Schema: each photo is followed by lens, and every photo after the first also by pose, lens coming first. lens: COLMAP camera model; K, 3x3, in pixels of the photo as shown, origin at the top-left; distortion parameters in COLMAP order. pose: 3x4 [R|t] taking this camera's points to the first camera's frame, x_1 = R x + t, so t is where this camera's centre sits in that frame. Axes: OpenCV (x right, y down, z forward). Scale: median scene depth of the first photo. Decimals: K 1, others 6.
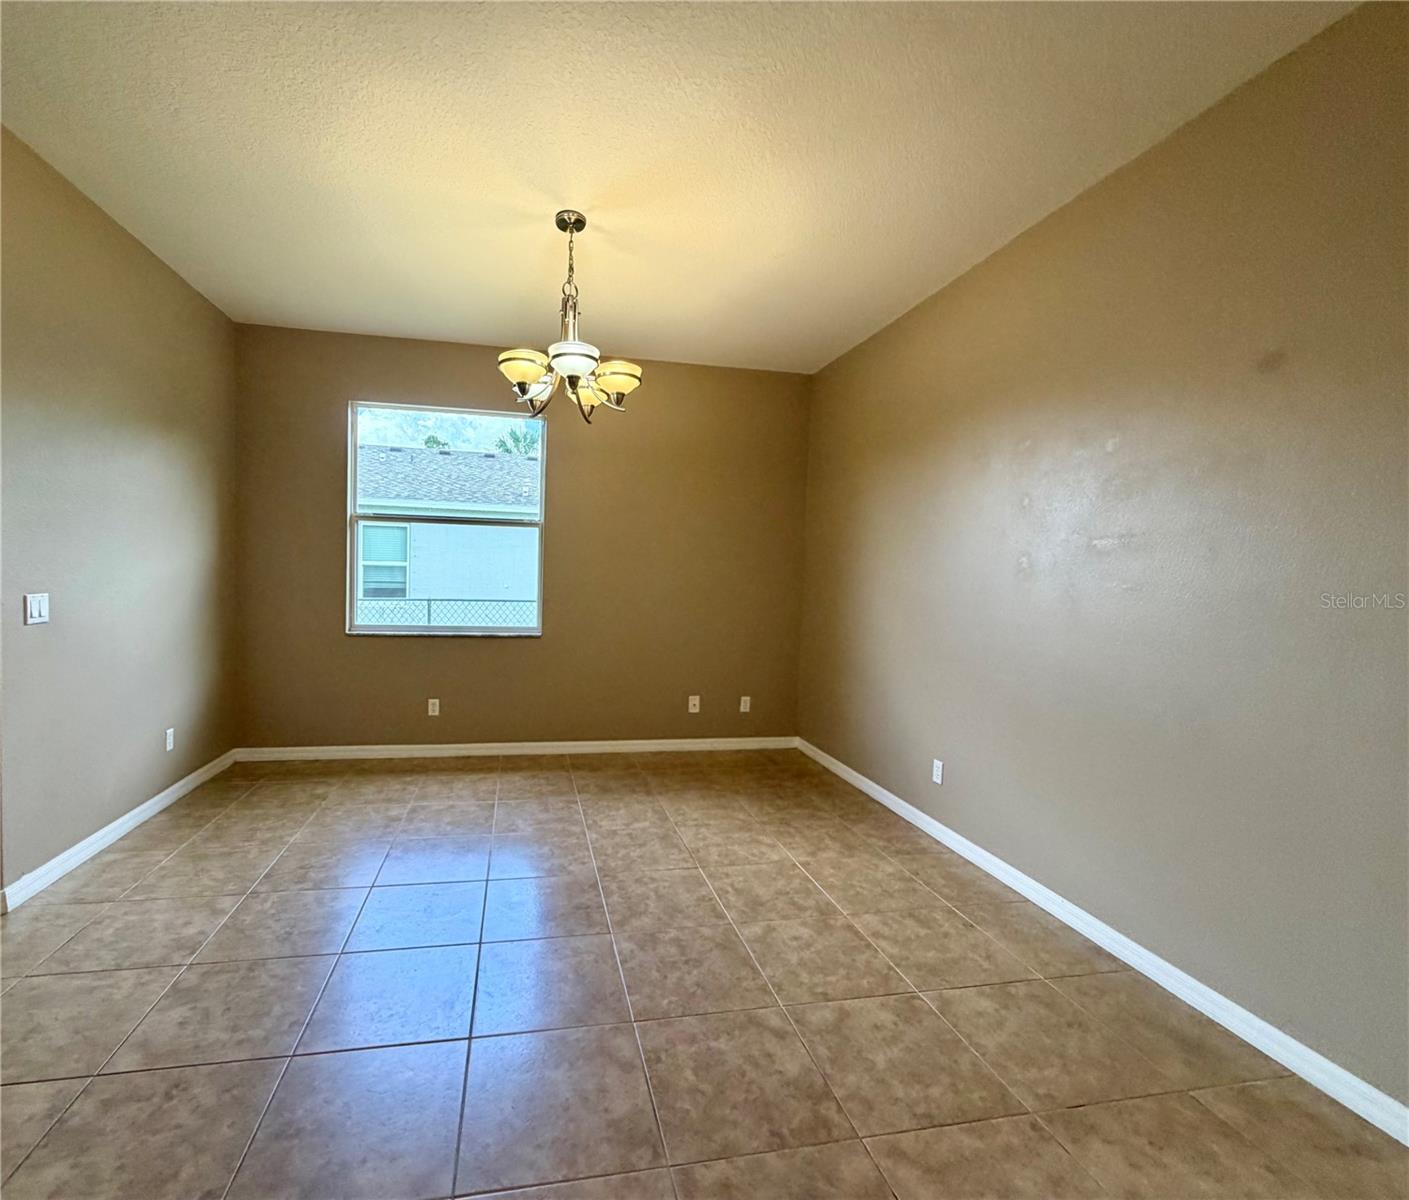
lens RADIAL K [[635.0, 0, 637.7], [0, 635.0, 602.2], [0, 0, 1]] dist [-0.001011, 0.000884]
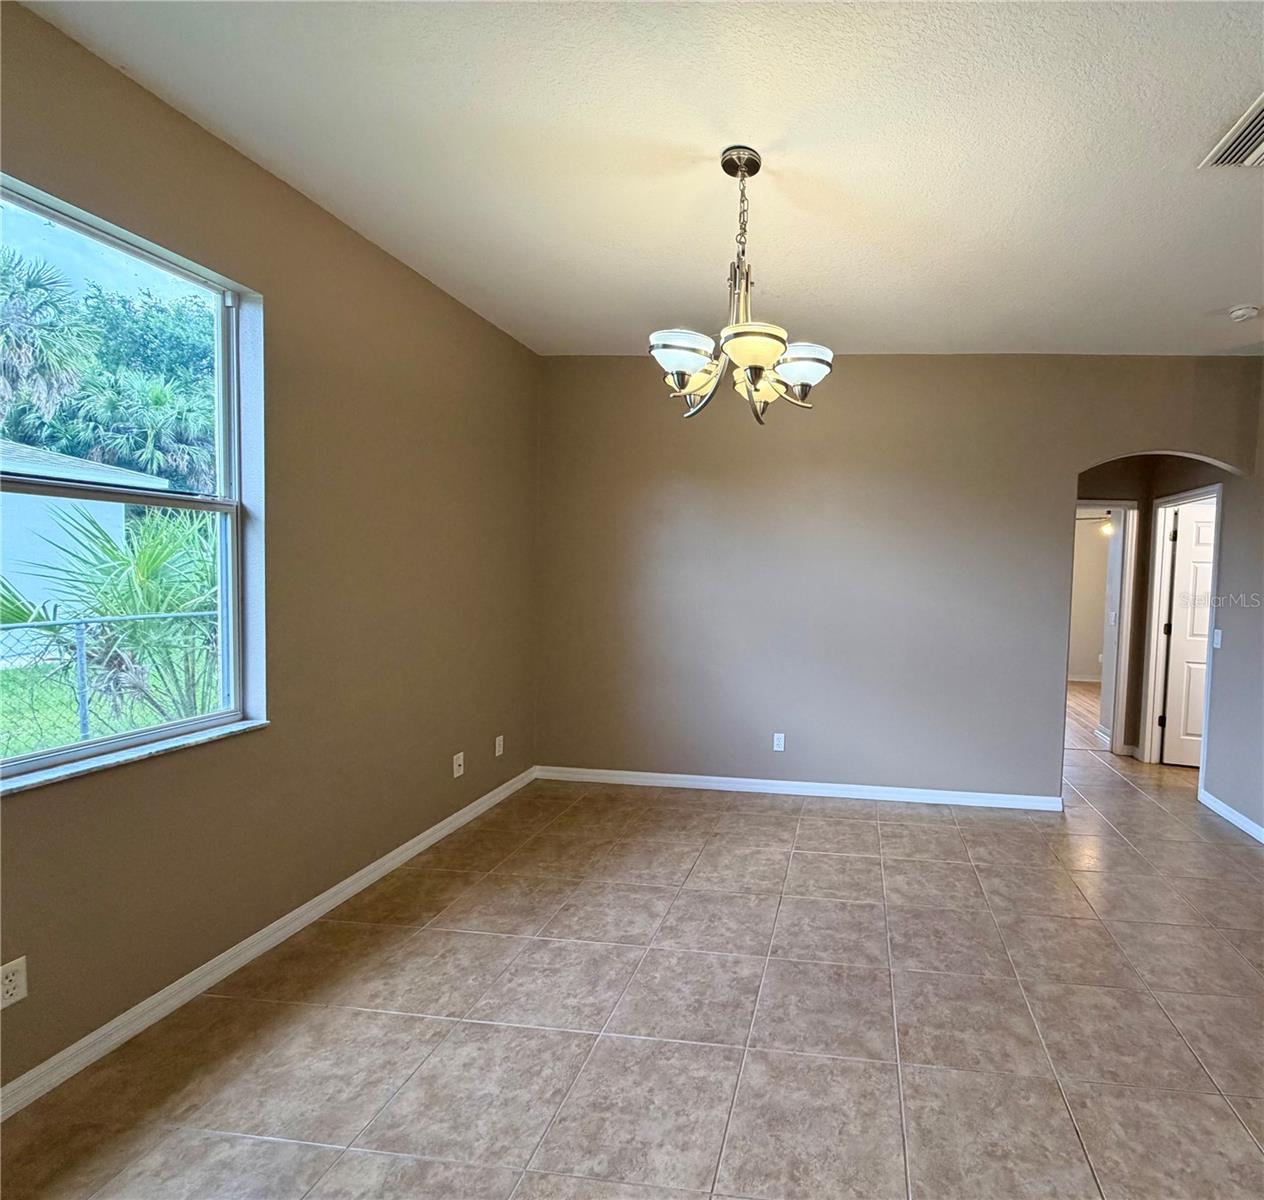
lens RADIAL K [[636.3, 0, 798.0], [0, 636.3, 601.0], [0, 0, 1]] dist [-0.000259, -0.000187]
pose [[0.272581, -0.066589, 0.959826, -0.922927], [0.023276, 0.997767, 0.062611, -0.122156], [-0.961851, 0.005275, 0.273522, 0.773071]]
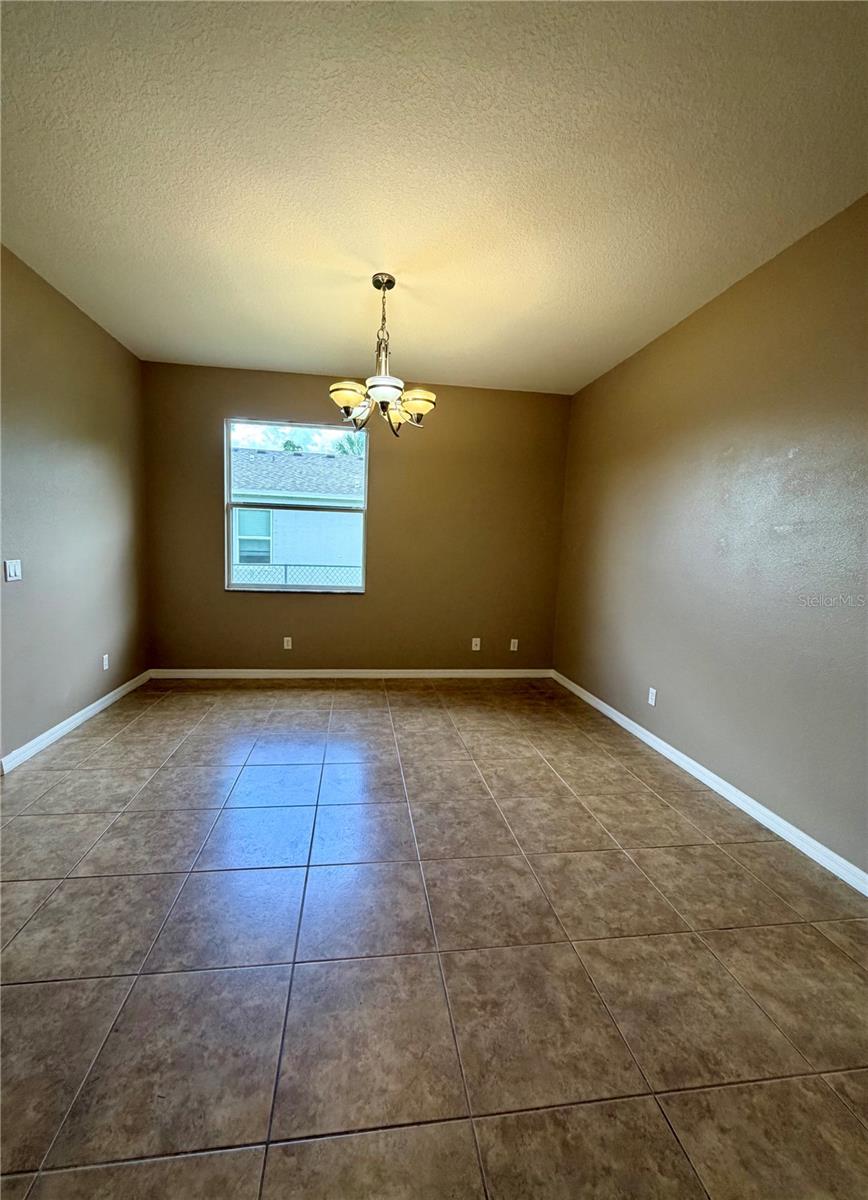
lens RADIAL K [[475.4, 0, 418.1], [0, 475.4, 599.0], [0, 0, 1]] dist [-0.000387, -0.000319]
pose [[0.998638, 0.013213, -0.050483, 0.027281], [-0.009820, 0.997712, 0.066886, -0.006161], [0.051251, -0.066299, 0.996483, -0.031788]]
